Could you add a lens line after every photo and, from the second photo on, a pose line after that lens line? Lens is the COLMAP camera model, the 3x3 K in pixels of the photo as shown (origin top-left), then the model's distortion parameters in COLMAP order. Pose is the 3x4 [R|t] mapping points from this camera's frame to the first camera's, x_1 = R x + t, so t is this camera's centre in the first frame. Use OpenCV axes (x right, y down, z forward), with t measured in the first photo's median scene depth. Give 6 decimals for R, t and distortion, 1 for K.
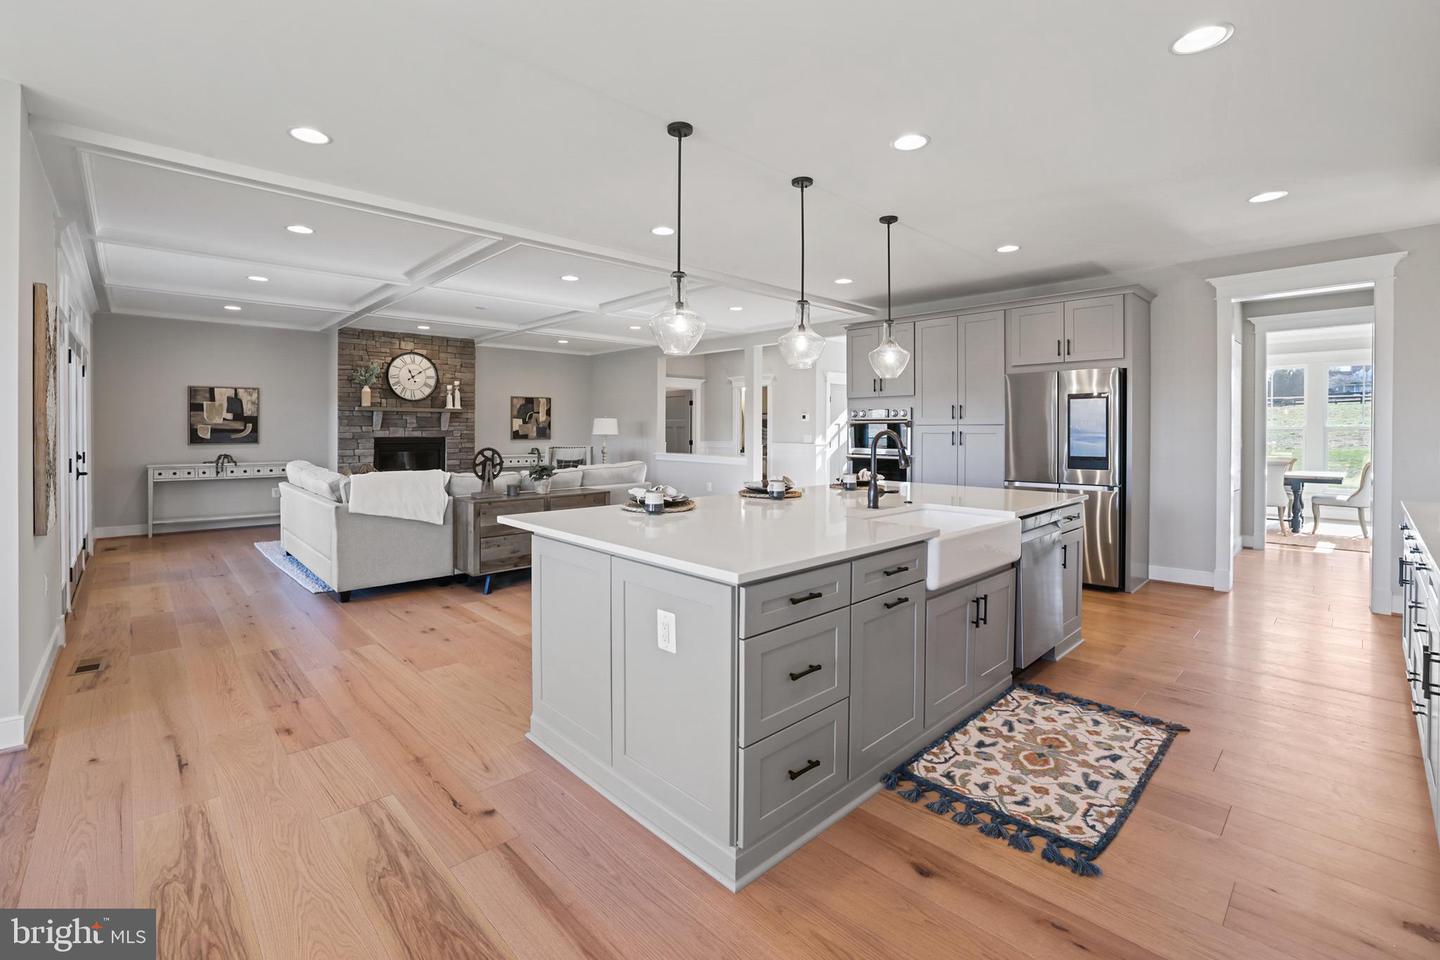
lens RADIAL K [[632.0, 0, 713.8], [0, 632.0, 438.9], [0, 0, 1]] dist [-0.020365, 0.000716]
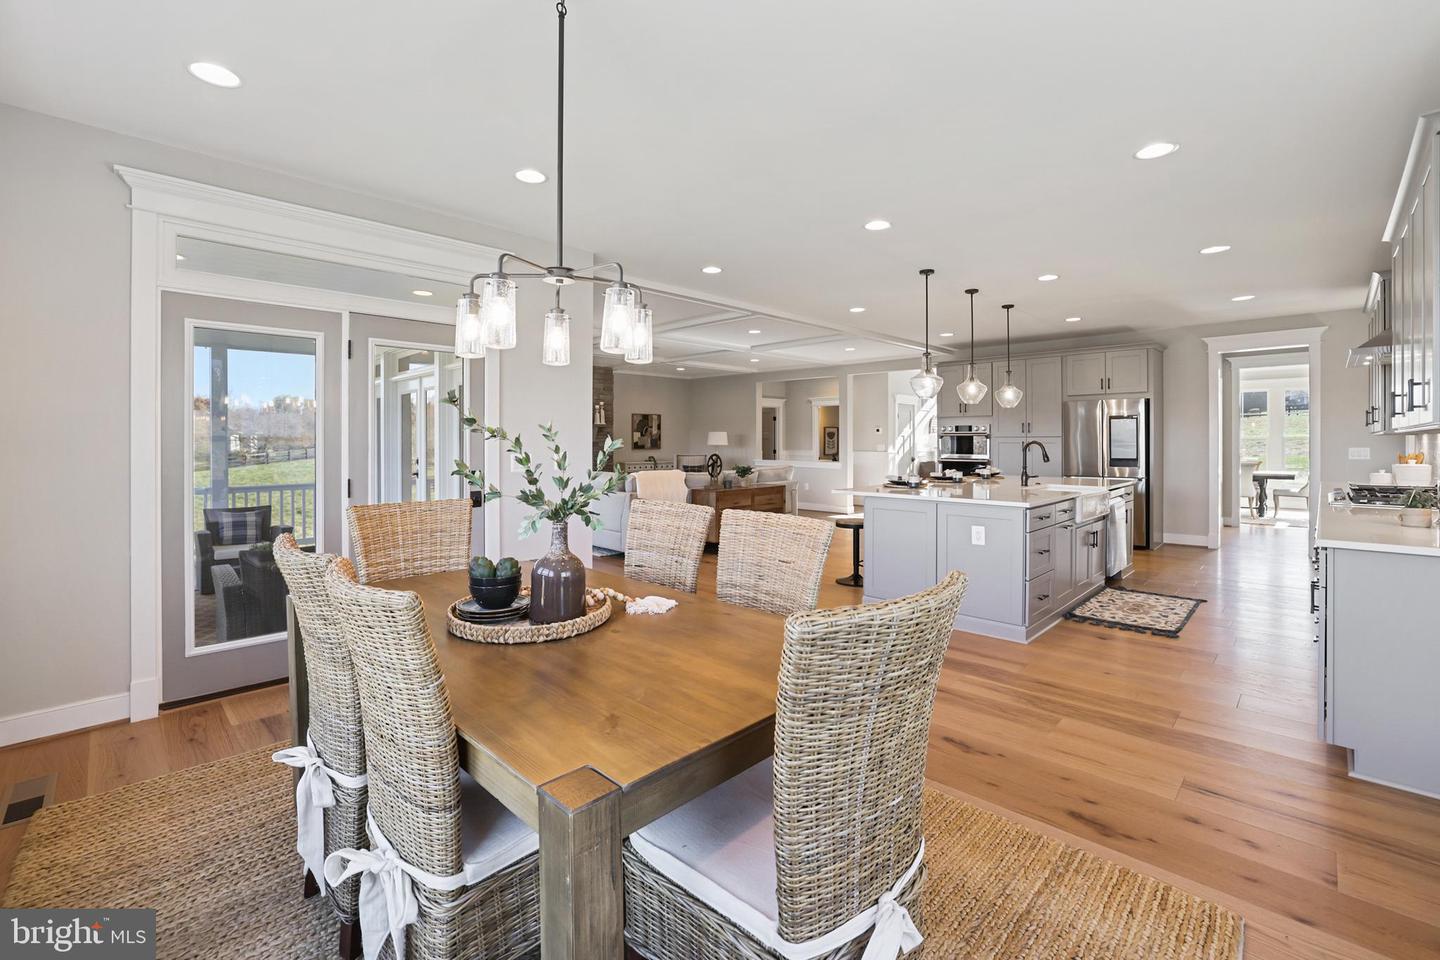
lens RADIAL K [[618.6, 0, 730.6], [0, 618.6, 445.2], [0, 0, 1]] dist [-0.021980, 0.000042]
pose [[0.999376, -0.003073, 0.035182, -0.385664], [0.003324, 0.999969, -0.007071, 0.004181], [-0.035160, 0.007183, 0.999356, -0.414611]]
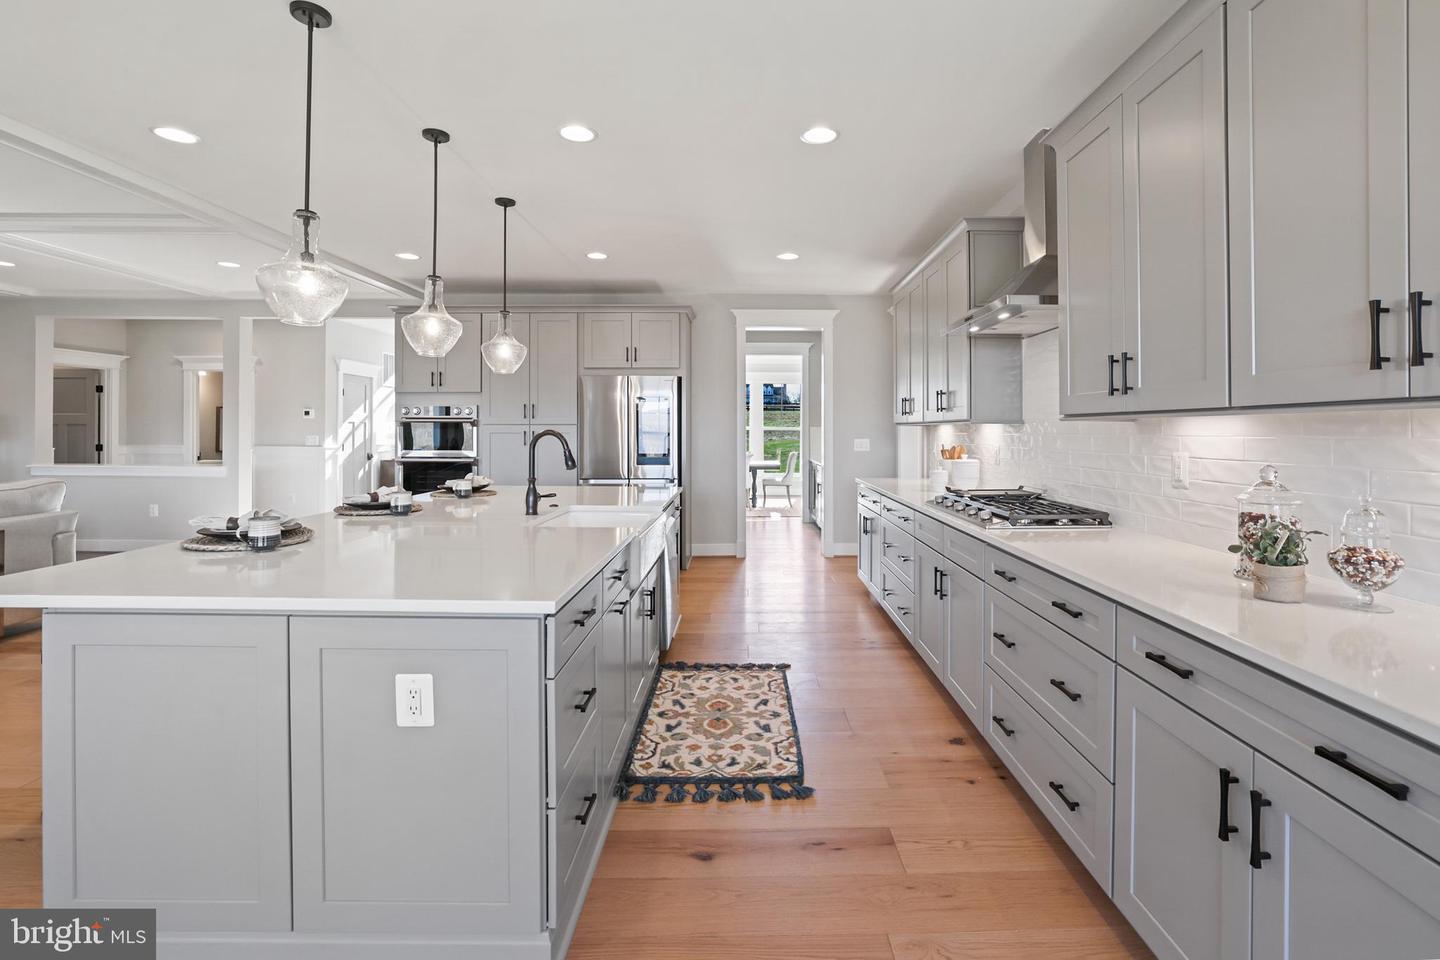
lens RADIAL K [[656.3, 0, 753.5], [0, 656.3, 431.1], [0, 0, 1]] dist [-0.023569, 0.000441]
pose [[0.682357, 0.000345, 0.731019, -0.141727], [0.008279, 0.999932, -0.008199, -0.001148], [-0.730972, 0.011647, 0.682308, 0.070805]]
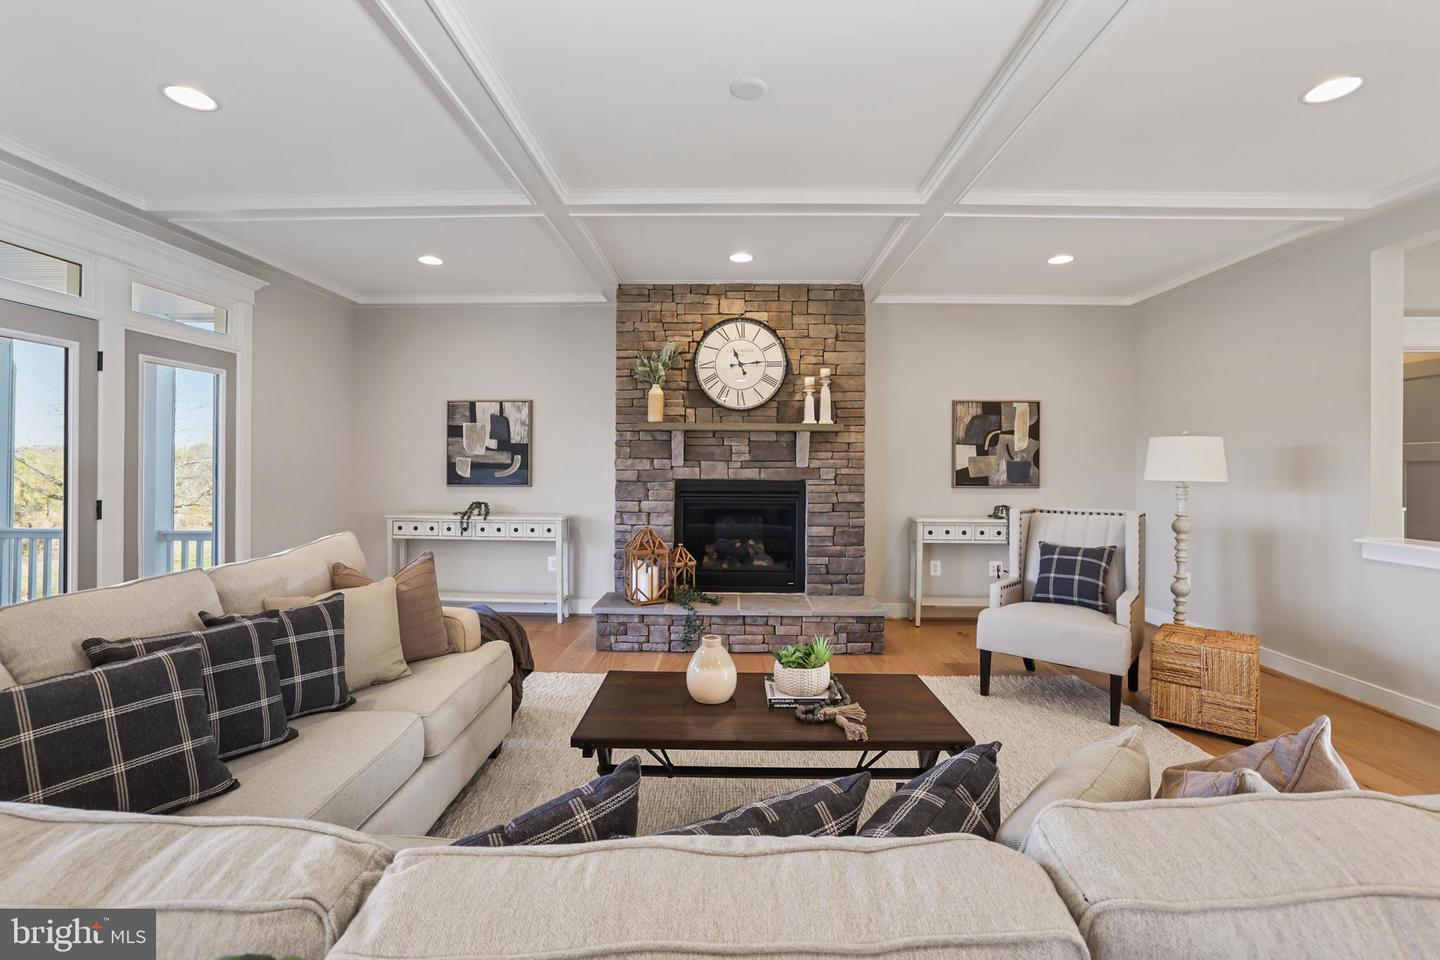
lens RADIAL K [[634.7, 0, 718.7], [0, 634.7, 469.5], [0, 0, 1]] dist [-0.022756, 0.000078]
pose [[0.713457, 0.005370, -0.700678, -0.222995], [-0.015537, 0.999846, -0.008158, -0.012551], [0.700527, 0.016707, 0.713431, 1.126549]]
